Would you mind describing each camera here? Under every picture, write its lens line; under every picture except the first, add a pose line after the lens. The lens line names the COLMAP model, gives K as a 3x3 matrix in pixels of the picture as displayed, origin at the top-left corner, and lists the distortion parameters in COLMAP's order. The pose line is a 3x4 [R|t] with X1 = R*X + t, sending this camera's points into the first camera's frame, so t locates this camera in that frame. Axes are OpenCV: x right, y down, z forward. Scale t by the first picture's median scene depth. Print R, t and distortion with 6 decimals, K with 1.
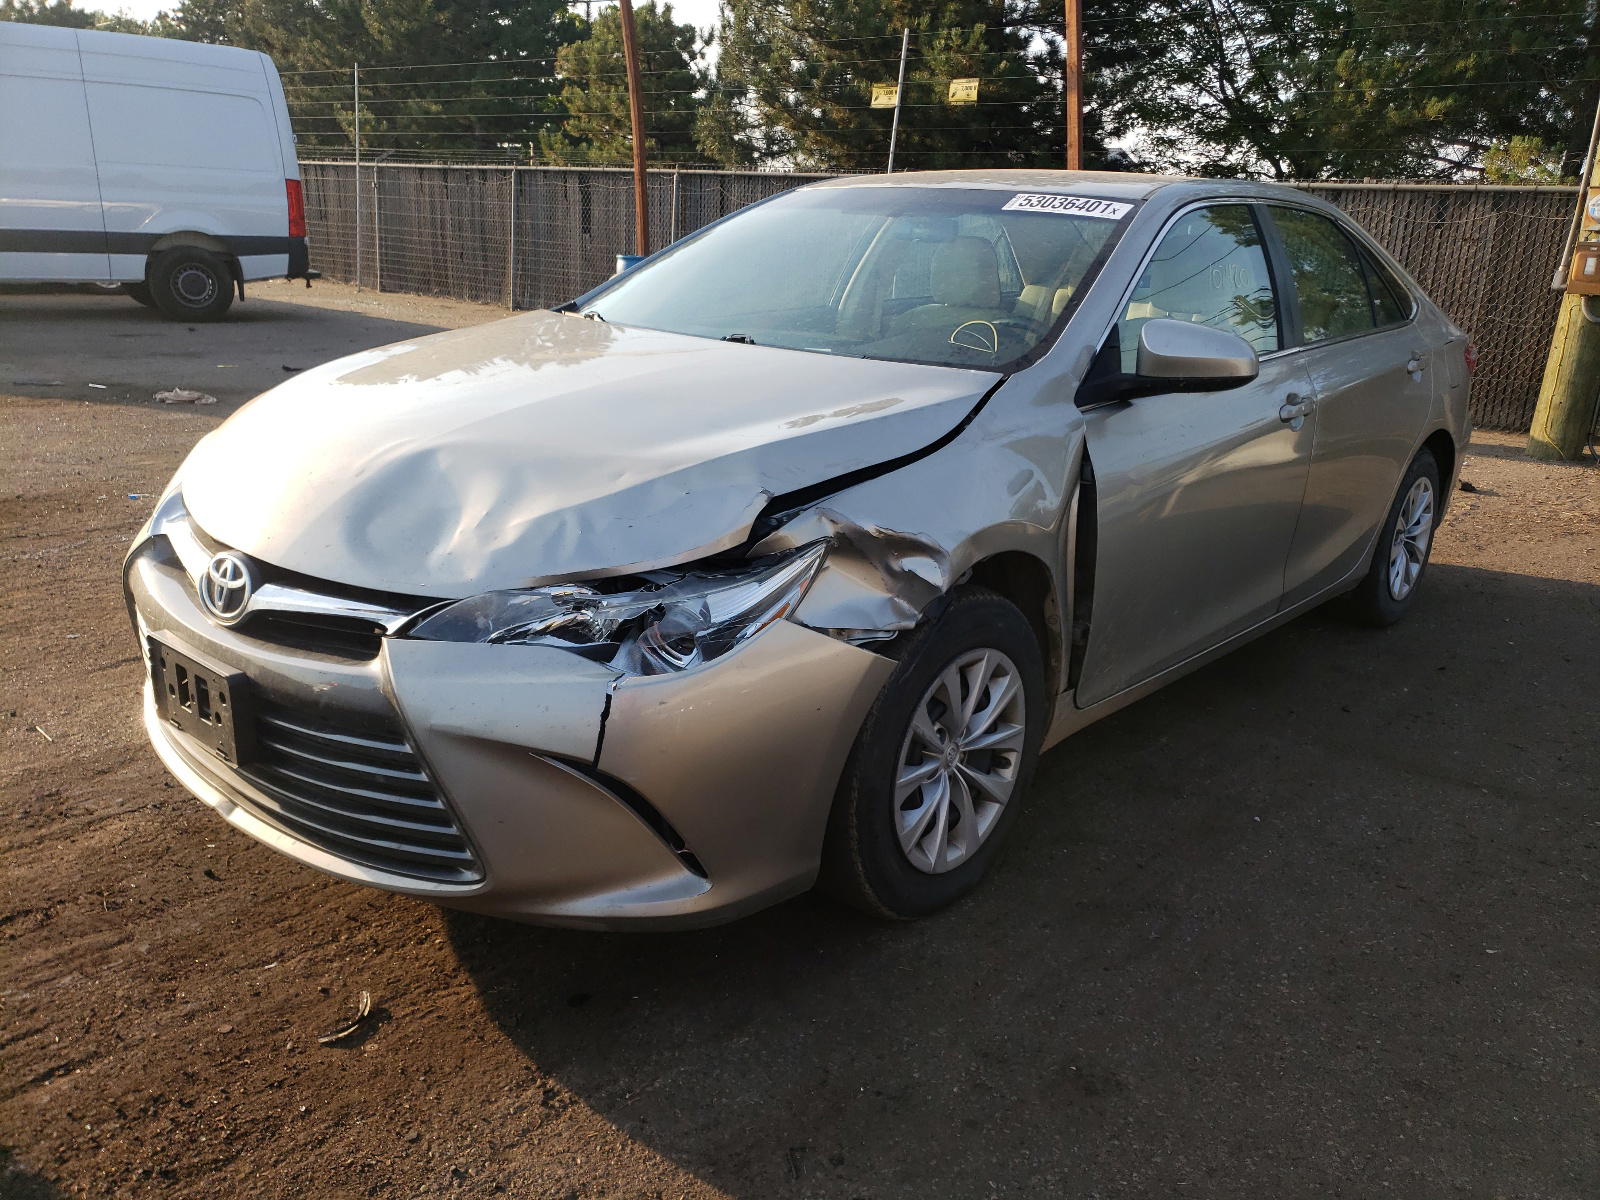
lens RADIAL K [[1186.1, 0, 800.0], [0, 1186.1, 600.0], [0, 0, 1]] dist [0.007631, 0.013049]
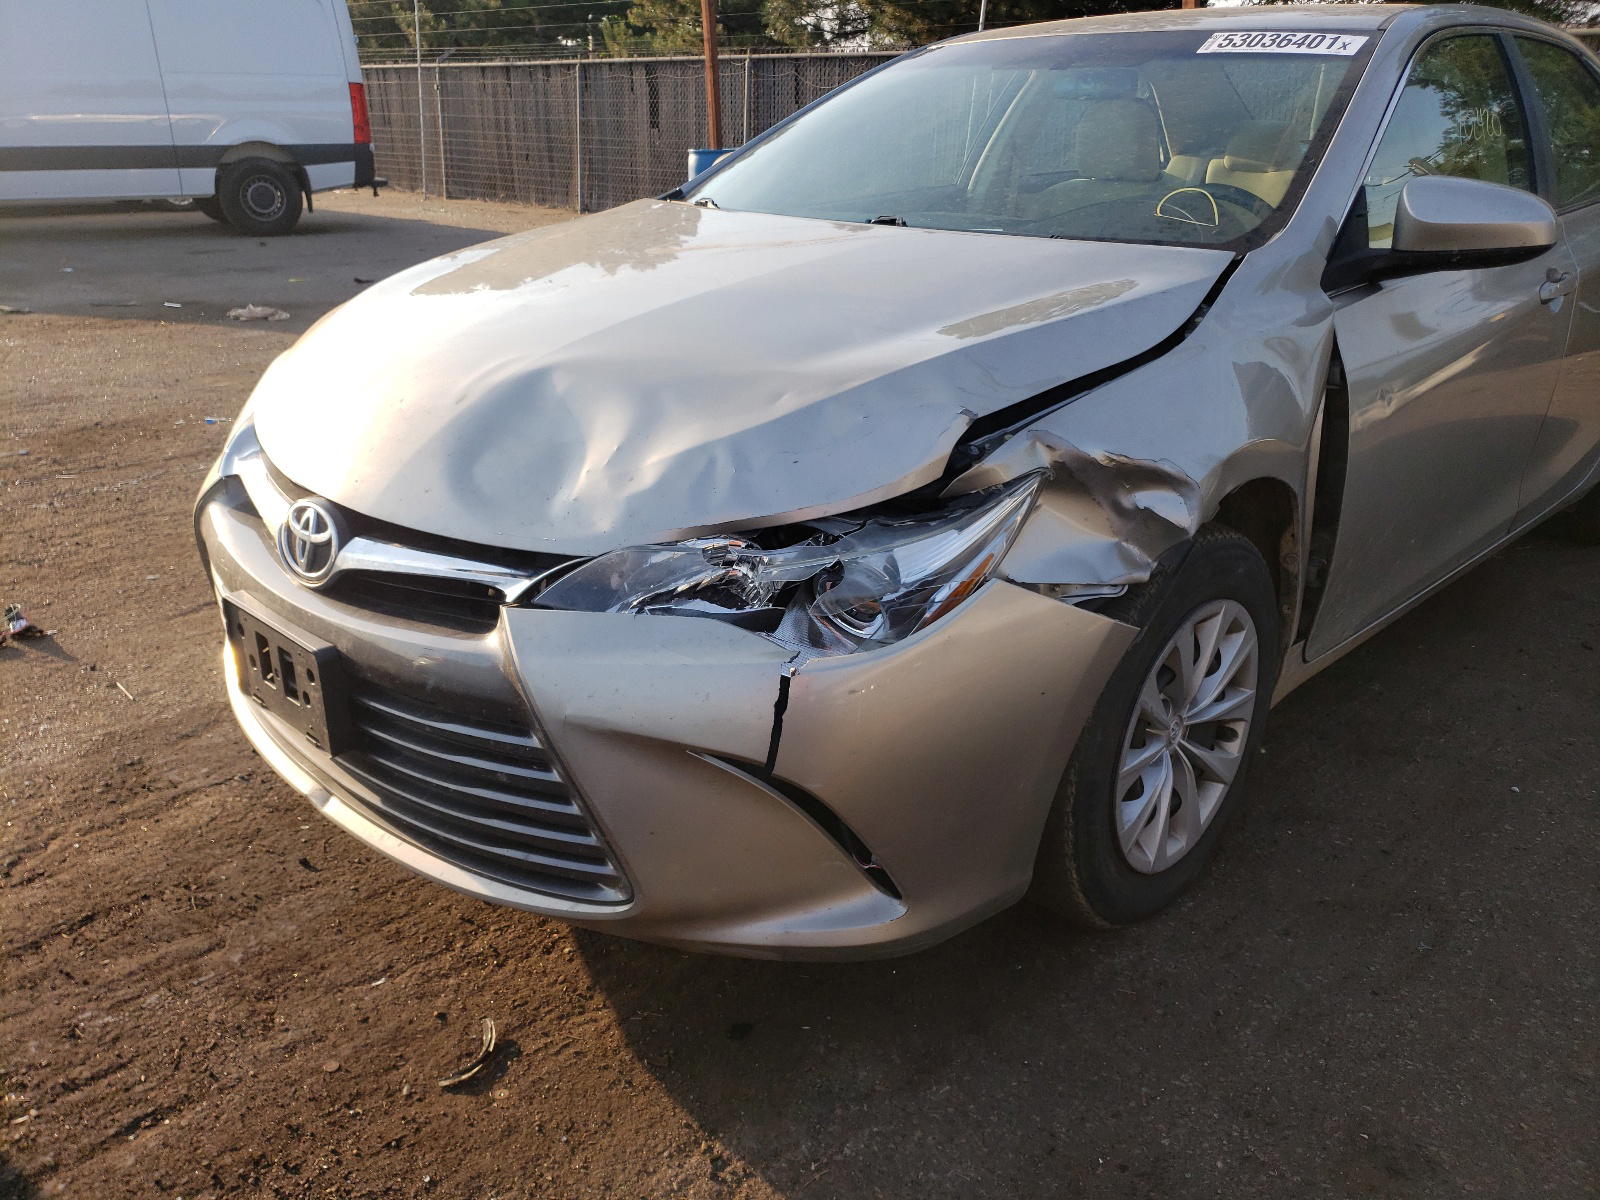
lens RADIAL K [[1221.4, 0, 783.5], [0, 1221.4, 601.0], [0, 0, 1]] dist [0.005569, 0.010106]
pose [[0.996698, -0.009354, -0.080662, -0.080086], [0.015321, 0.997165, 0.073674, -0.026316], [0.079744, -0.074666, 0.994015, 0.166675]]
